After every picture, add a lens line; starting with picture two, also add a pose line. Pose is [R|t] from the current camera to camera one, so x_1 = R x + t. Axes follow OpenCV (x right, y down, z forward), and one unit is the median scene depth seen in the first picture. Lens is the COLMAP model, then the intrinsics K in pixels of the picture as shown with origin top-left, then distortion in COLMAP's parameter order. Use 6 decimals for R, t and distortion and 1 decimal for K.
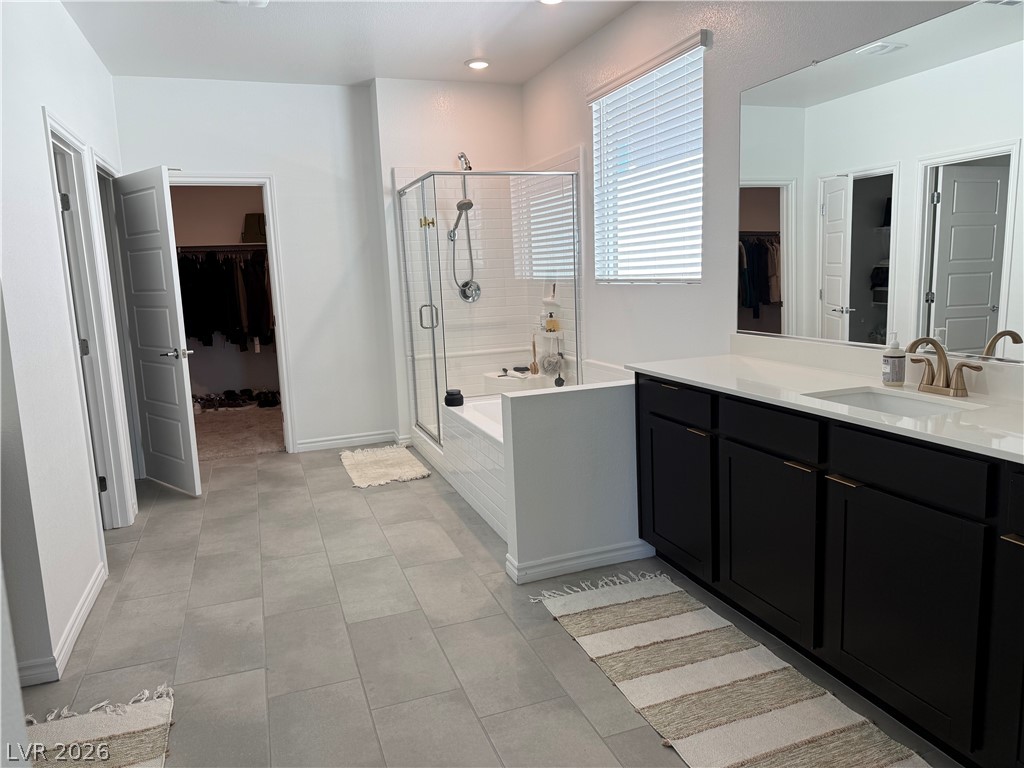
lens RADIAL K [[731.2, 0, 512.0], [0, 731.2, 384.0], [0, 0, 1]] dist [0.054949, -0.055490]
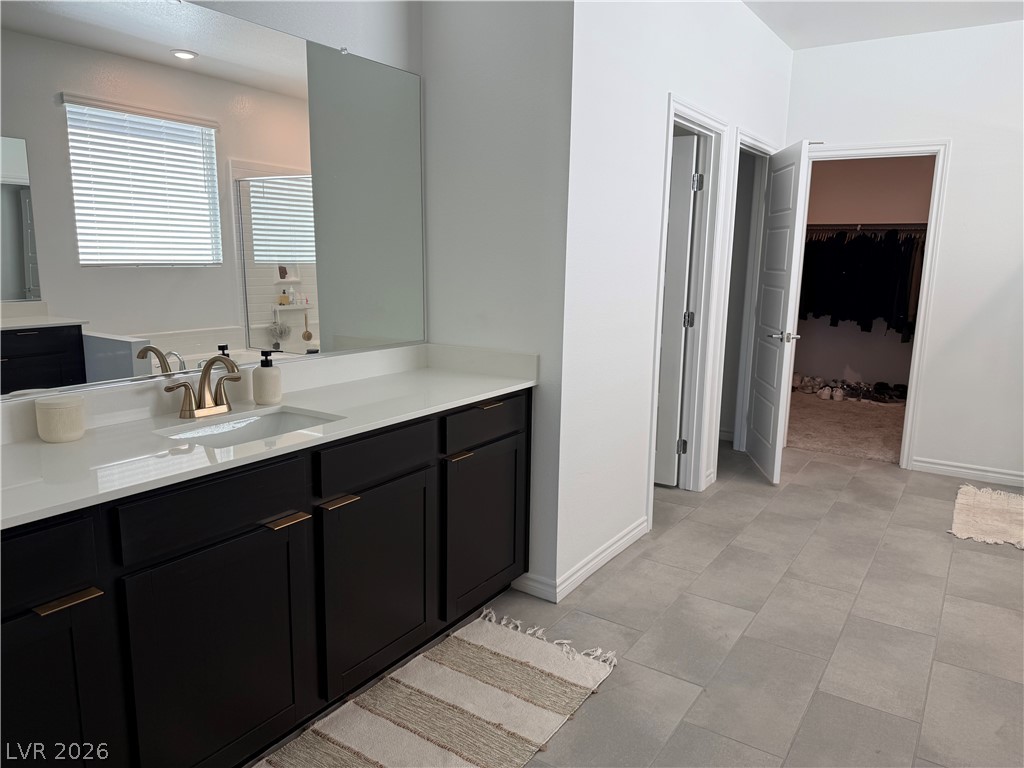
lens RADIAL K [[731.2, 0, 512.0], [0, 731.2, 384.0], [0, 0, 1]] dist [0.054949, -0.055490]
pose [[0.600164, 0.195980, -0.775496, 0.104148], [-0.169666, 0.978649, 0.116014, -0.034762], [0.781675, 0.061948, 0.620602, 0.136661]]
